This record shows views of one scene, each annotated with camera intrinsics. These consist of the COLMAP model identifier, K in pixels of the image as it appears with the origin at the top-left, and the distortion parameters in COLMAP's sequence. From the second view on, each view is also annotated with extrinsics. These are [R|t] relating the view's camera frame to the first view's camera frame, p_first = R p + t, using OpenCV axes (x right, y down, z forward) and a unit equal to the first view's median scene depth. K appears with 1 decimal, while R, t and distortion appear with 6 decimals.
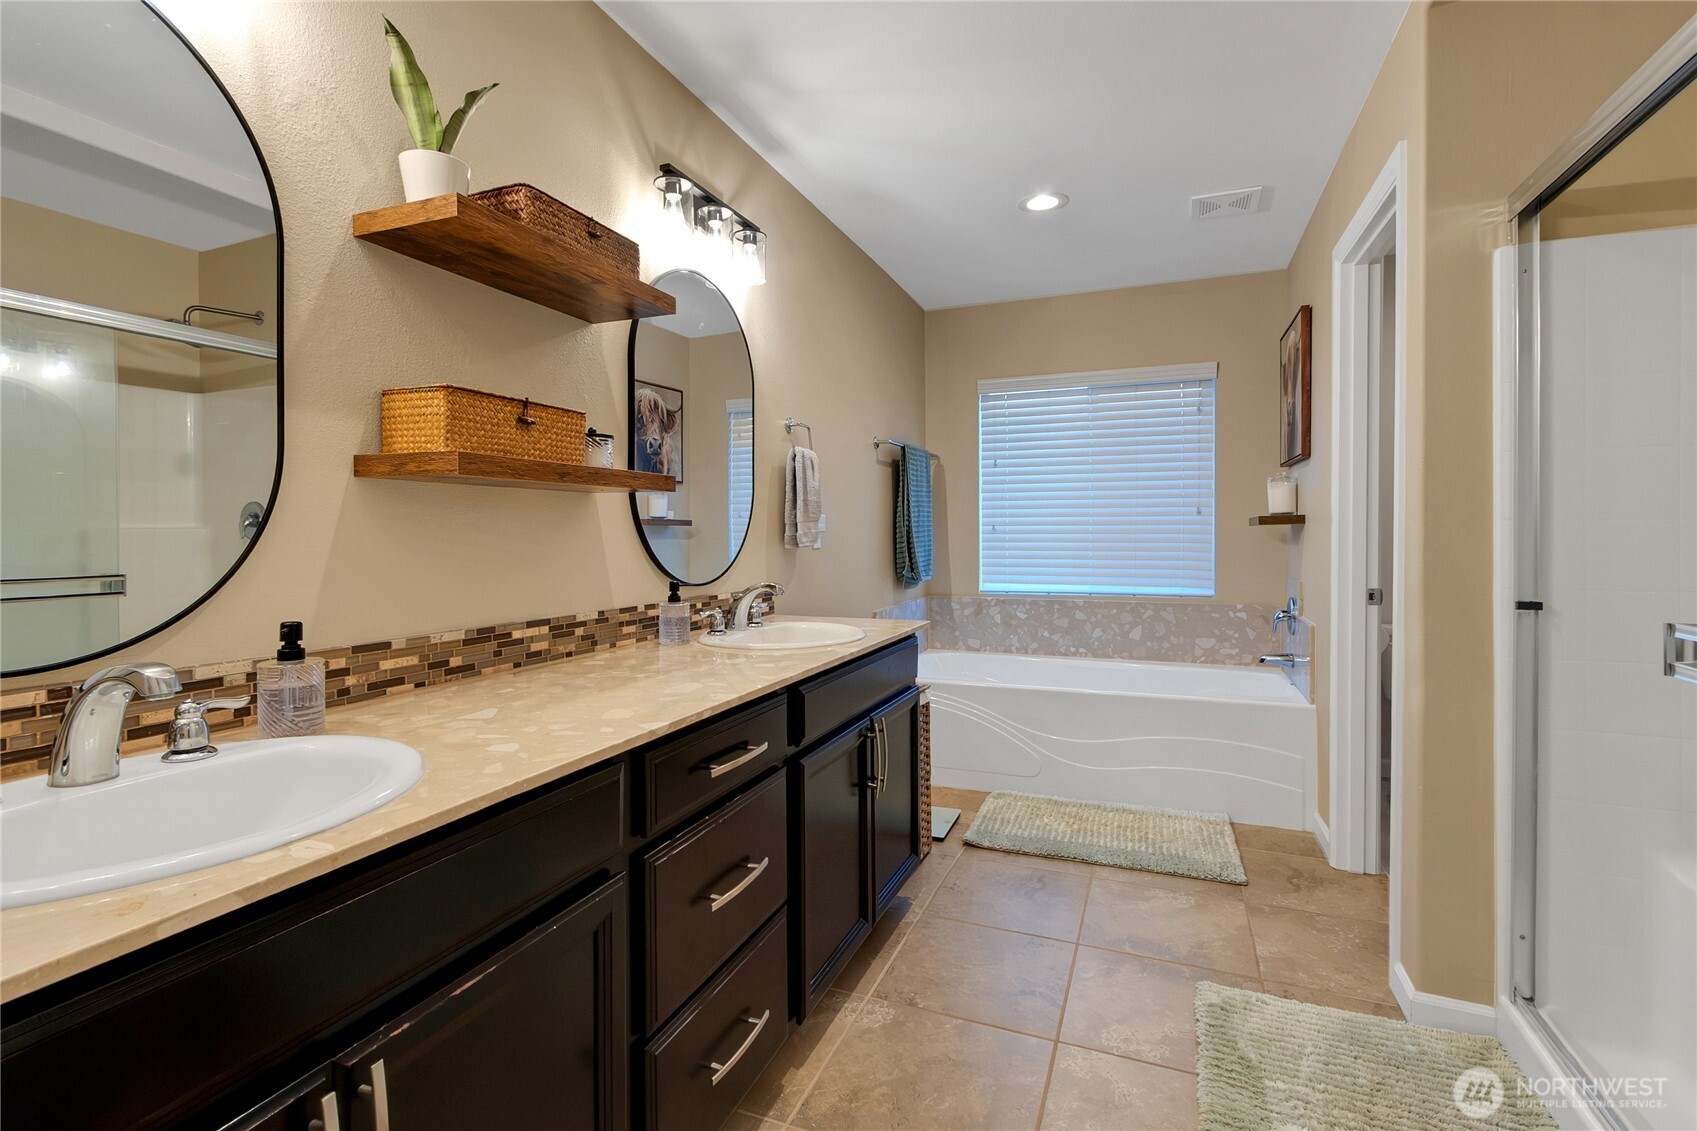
lens RADIAL K [[816.7, 0, 799.7], [0, 816.7, 545.5], [0, 0, 1]] dist [-0.000306, -0.000525]
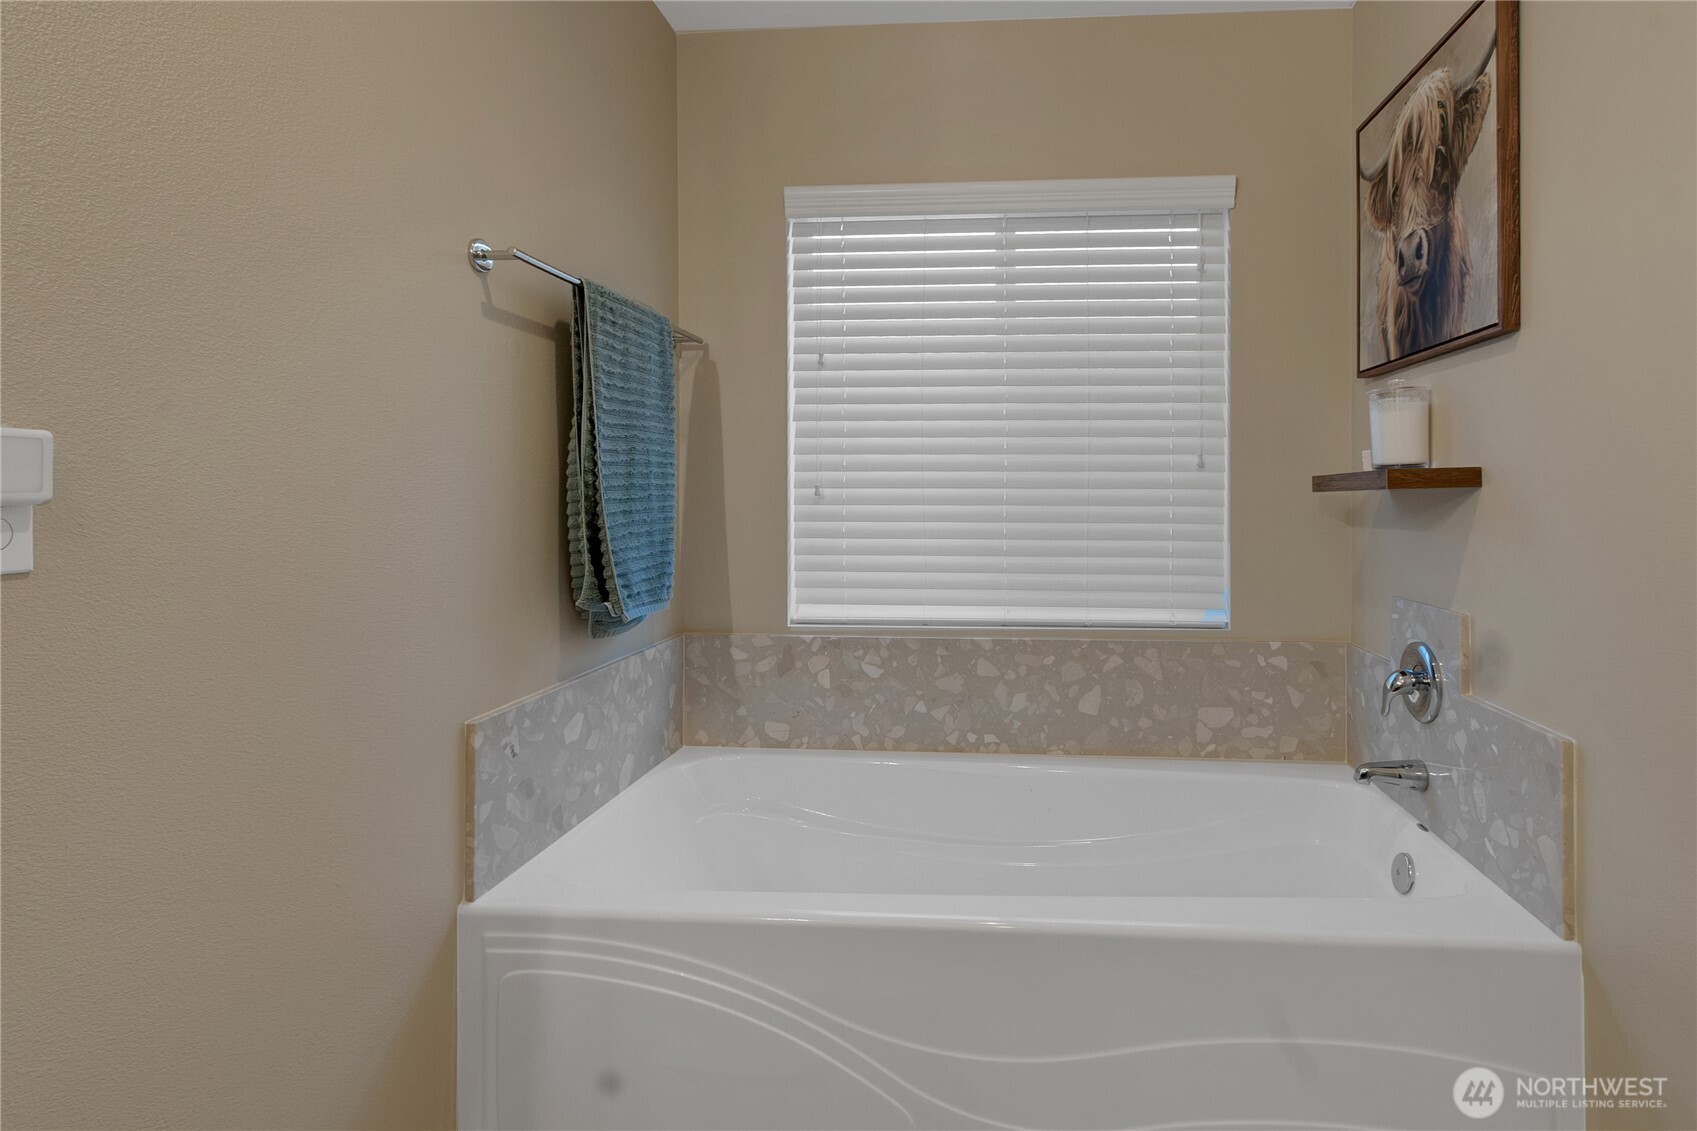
lens RADIAL K [[827.5, 0, 849.1], [0, 827.5, 490.8], [0, 0, 1]] dist [0.000980, 0.000093]
pose [[0.975625, 0.006752, 0.219338, 0.156544], [-0.001946, 0.999753, -0.022122, -0.012090], [-0.219434, 0.021156, 0.975398, 0.544407]]
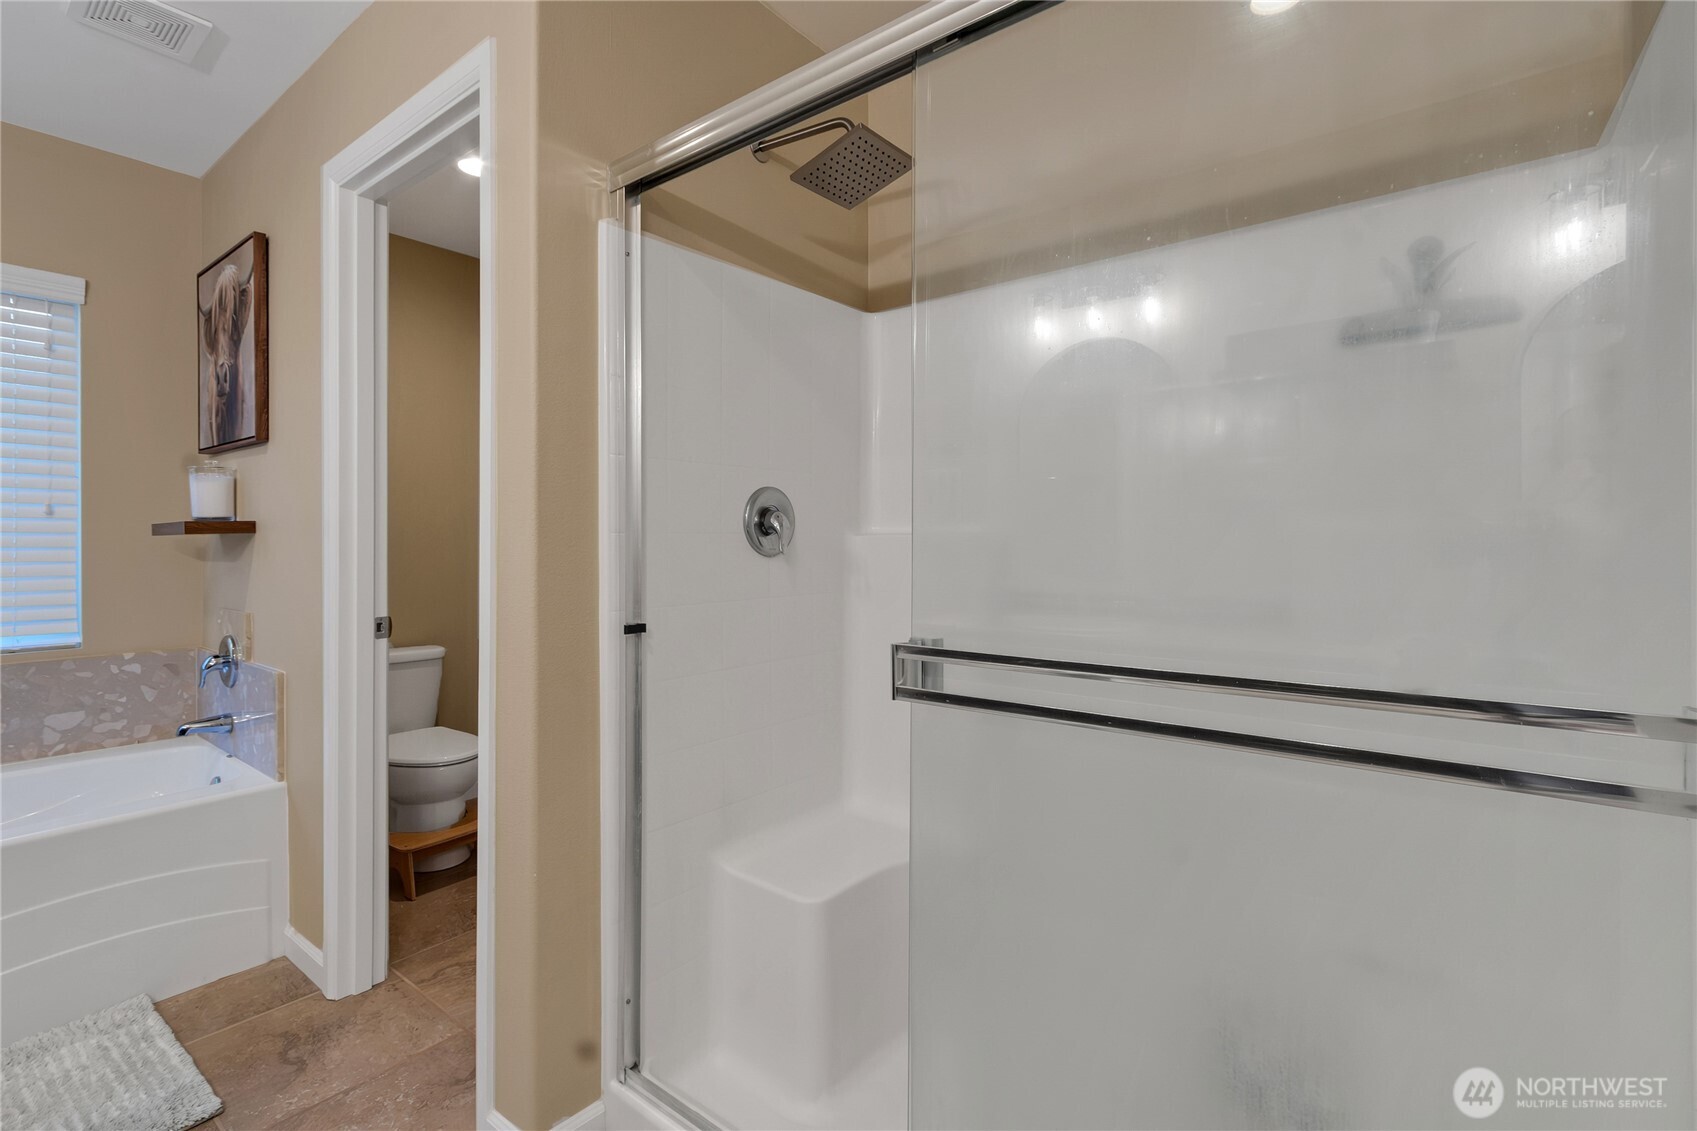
lens RADIAL K [[789.9, 0, 884.4], [0, 789.9, 539.9], [0, 0, 1]] dist [-0.003689, -0.000064]
pose [[0.229668, 0.002530, 0.973266, 0.053664], [0.015461, 0.999861, -0.006248, -0.006457], [-0.973146, 0.016482, 0.229597, 0.249848]]
